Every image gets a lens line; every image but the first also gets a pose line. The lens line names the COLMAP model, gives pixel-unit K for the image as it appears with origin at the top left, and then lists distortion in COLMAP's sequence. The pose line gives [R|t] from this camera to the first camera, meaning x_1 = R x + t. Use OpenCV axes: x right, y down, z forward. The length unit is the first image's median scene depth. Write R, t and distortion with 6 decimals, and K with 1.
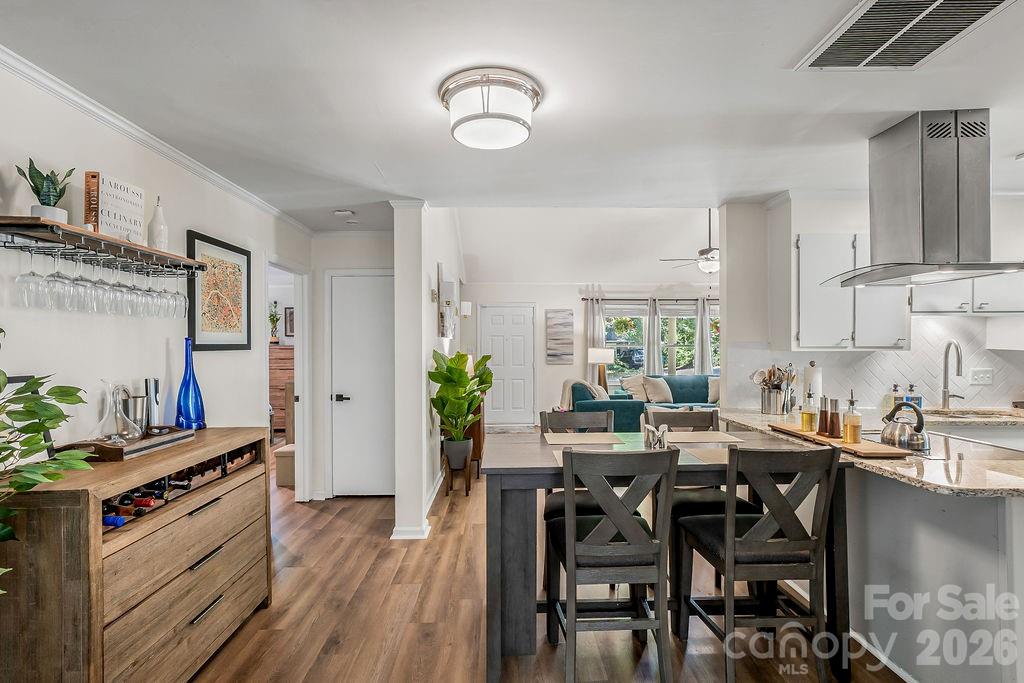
lens RADIAL K [[522.6, 0, 517.1], [0, 522.6, 344.9], [0, 0, 1]] dist [0.022882, -0.000004]
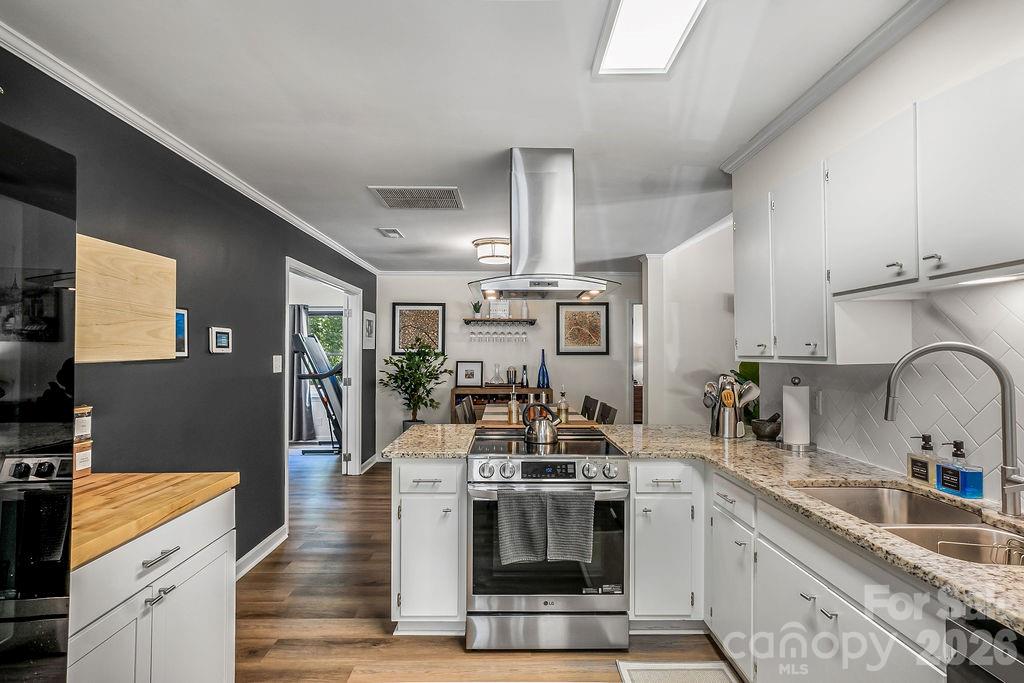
lens RADIAL K [[503.6, 0, 511.8], [0, 503.6, 344.5], [0, 0, 1]] dist [-0.020069, 0.017371]
pose [[-0.021140, -0.014400, -0.999673, 0.595903], [-0.001715, 0.999895, -0.014367, -0.000964], [0.999775, 0.001411, -0.021162, 0.313748]]
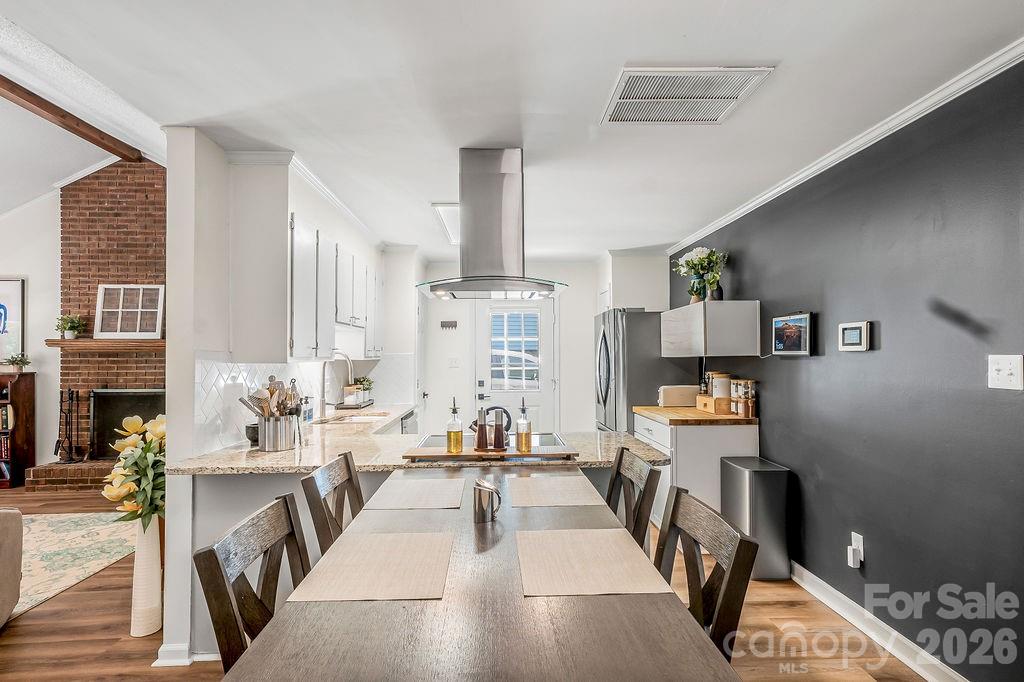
lens RADIAL K [[525.8, 0, 515.0], [0, 525.8, 348.4], [0, 0, 1]] dist [0.017187, 0.000639]
pose [[-0.004103, 0.014895, 0.999881, -0.113597], [0.007395, 0.999862, -0.014864, 0.002022], [-0.999964, 0.007333, -0.004213, 0.312770]]
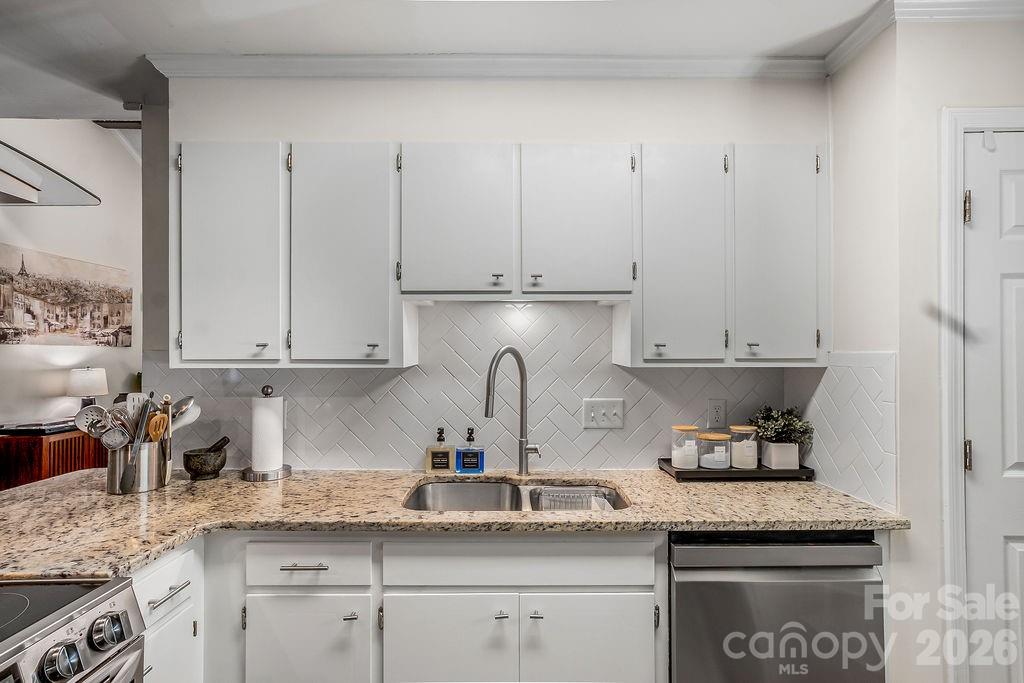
lens RADIAL K [[503.6, 0, 511.8], [0, 503.6, 344.5], [0, 0, 1]] dist [-0.020069, 0.017371]
pose [[0.999582, -0.000149, -0.028904, 0.403408], [-0.000366, 0.999841, -0.017804, -0.001420], [0.028902, 0.017808, 0.999424, 0.239831]]
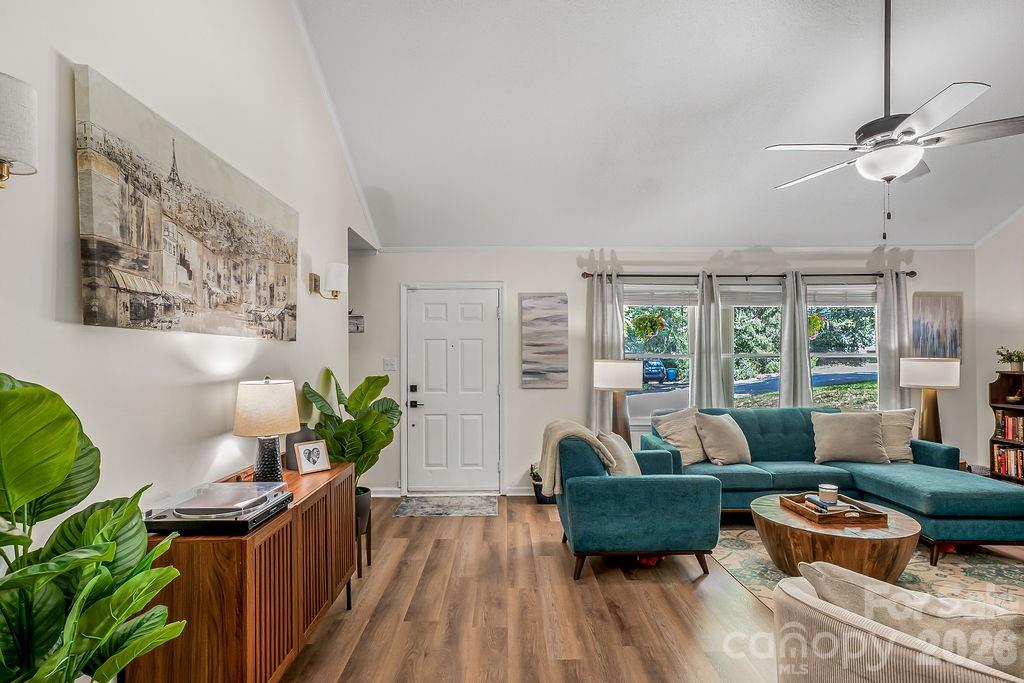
lens RADIAL K [[524.7, 0, 516.1], [0, 524.7, 349.9], [0, 0, 1]] dist [-0.002250, 0.015649]
pose [[0.999914, -0.000858, -0.013114, 0.066206], [0.000701, 0.999928, -0.011966, 0.001652], [0.013123, 0.011956, 0.999842, 0.480513]]
